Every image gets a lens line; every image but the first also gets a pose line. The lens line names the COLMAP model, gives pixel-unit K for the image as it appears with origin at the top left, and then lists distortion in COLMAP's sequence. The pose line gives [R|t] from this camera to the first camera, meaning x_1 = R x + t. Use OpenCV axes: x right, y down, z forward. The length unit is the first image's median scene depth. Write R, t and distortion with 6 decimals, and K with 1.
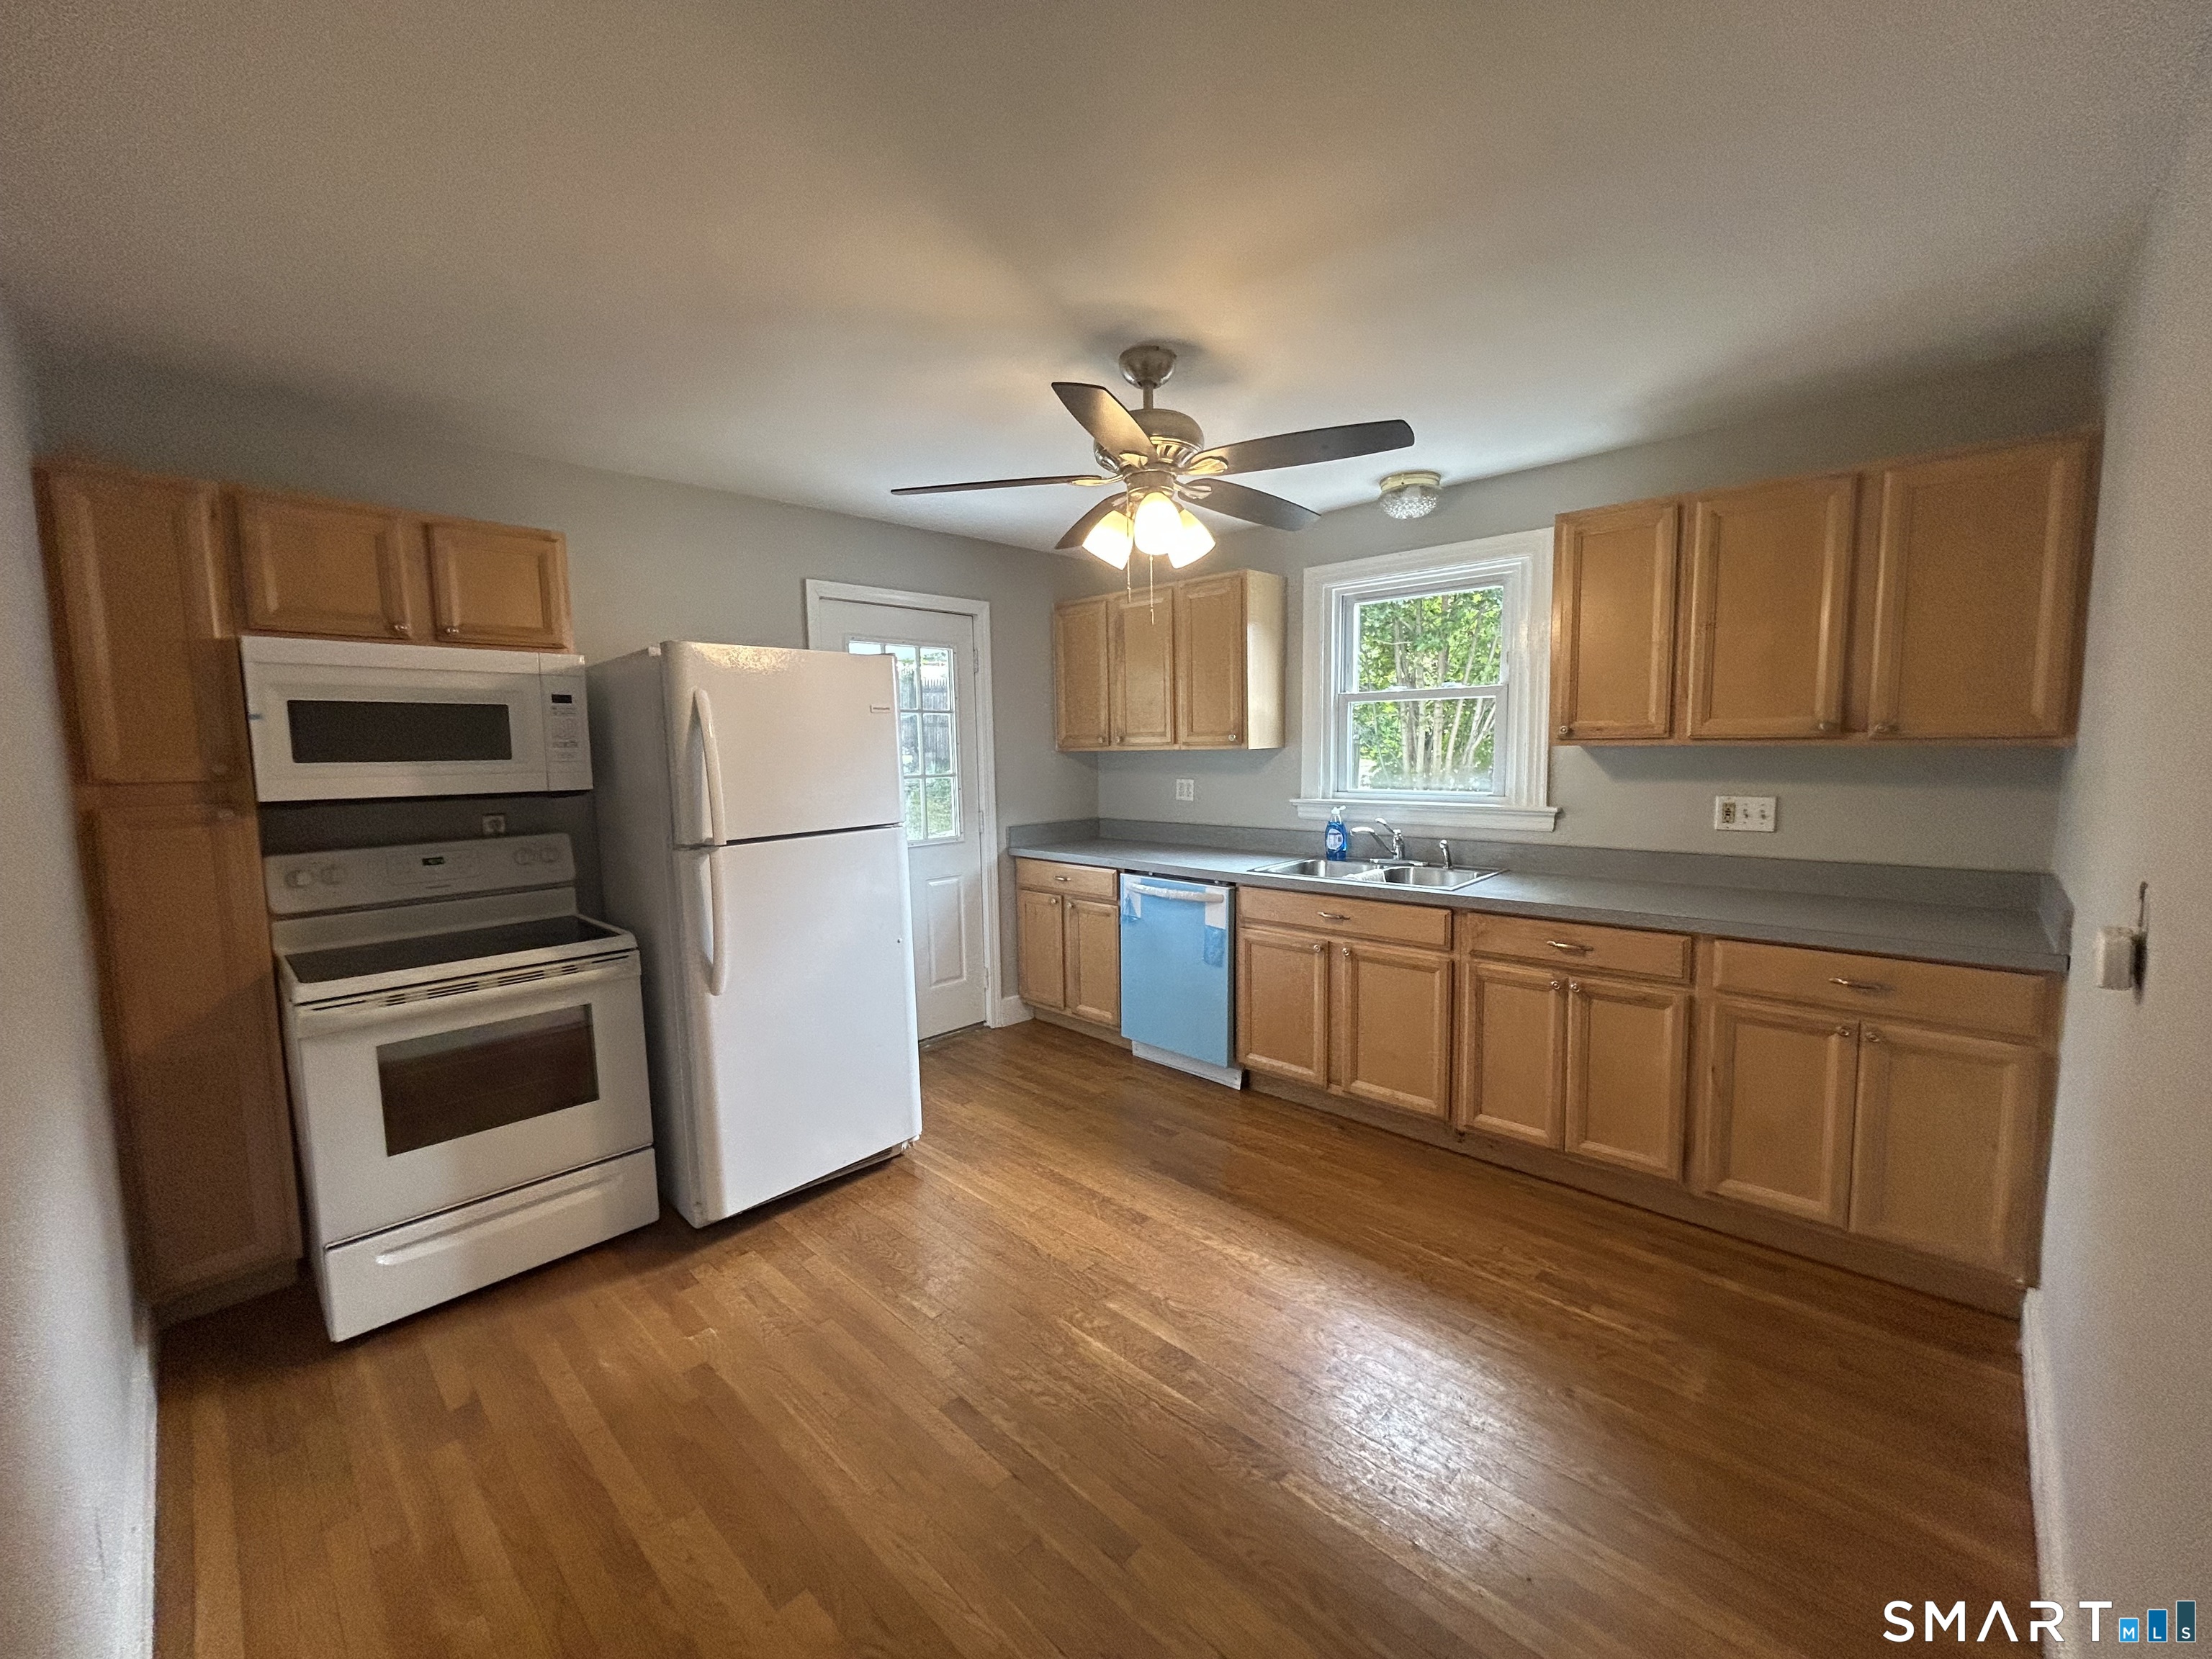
lens RADIAL K [[895.3, 0, 1106.0], [0, 895.3, 829.5], [0, 0, 1]] dist [-0.000159, -0.000082]
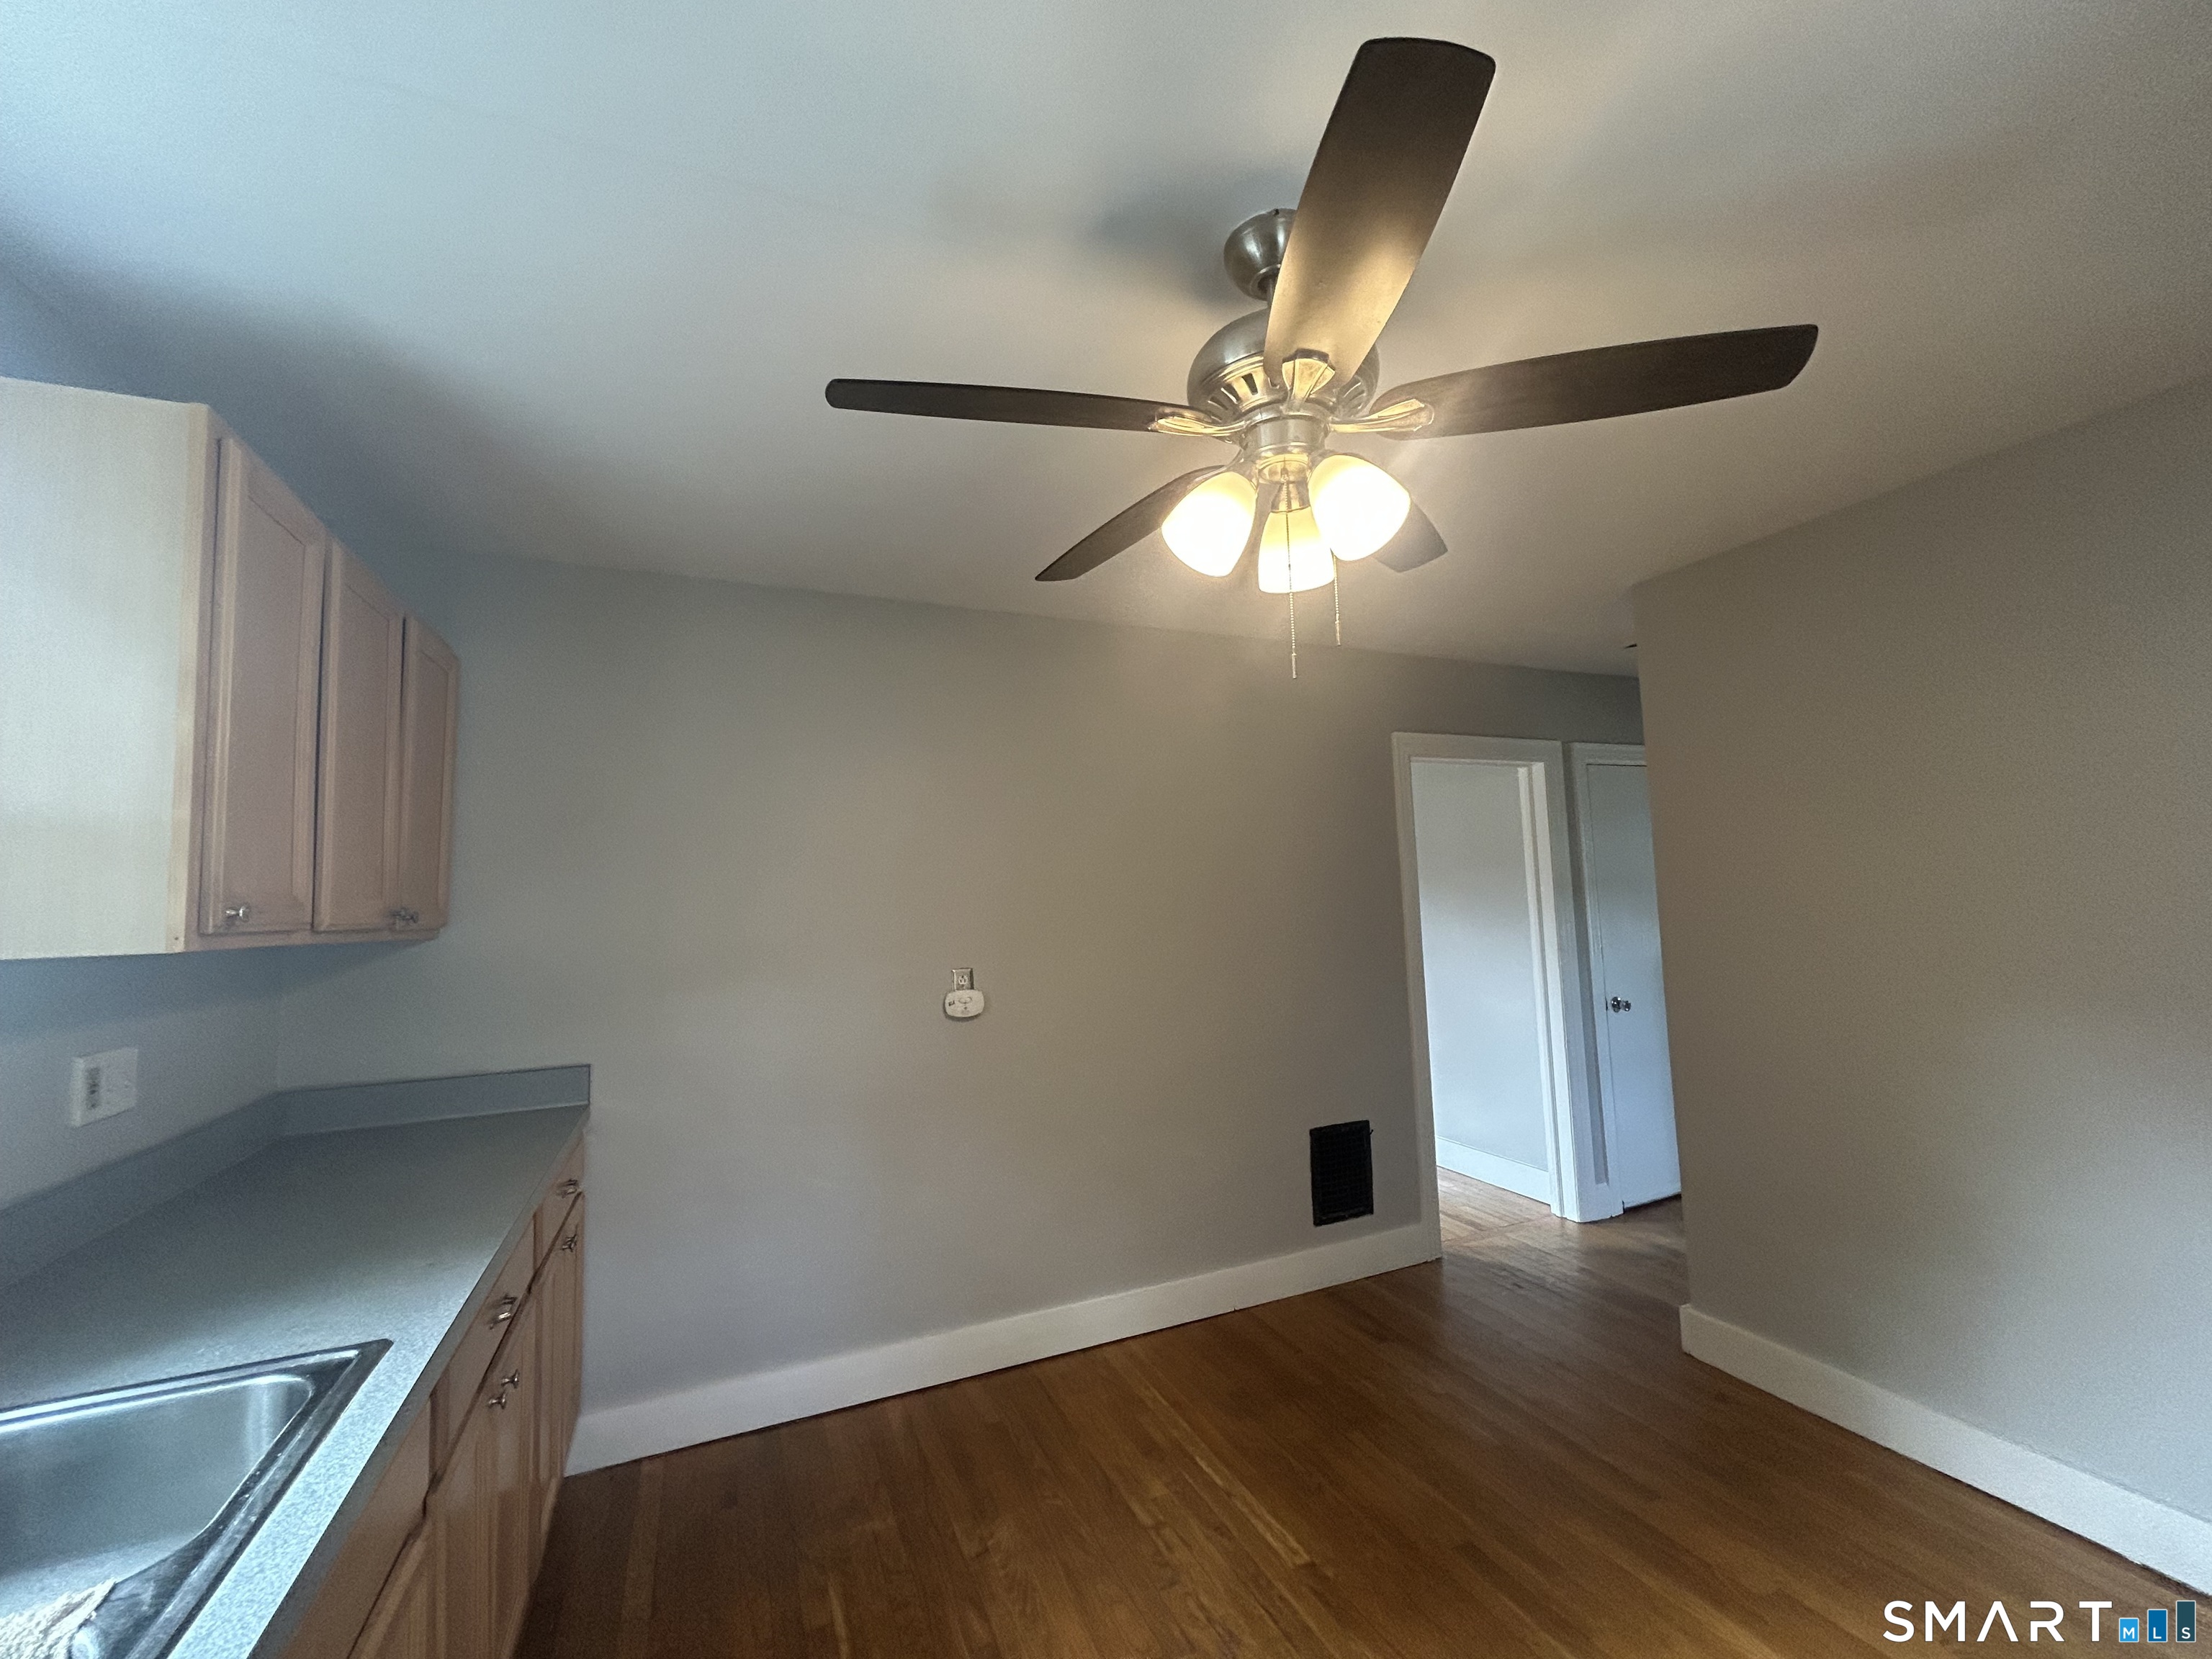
lens RADIAL K [[895.3, 0, 1106.0], [0, 895.3, 829.5], [0, 0, 1]] dist [-0.000159, -0.000082]
pose [[-0.925807, 0.072174, 0.371042, -0.028523], [0.080237, 0.996756, 0.006315, -0.121681], [-0.369383, 0.035618, -0.928595, 1.259442]]
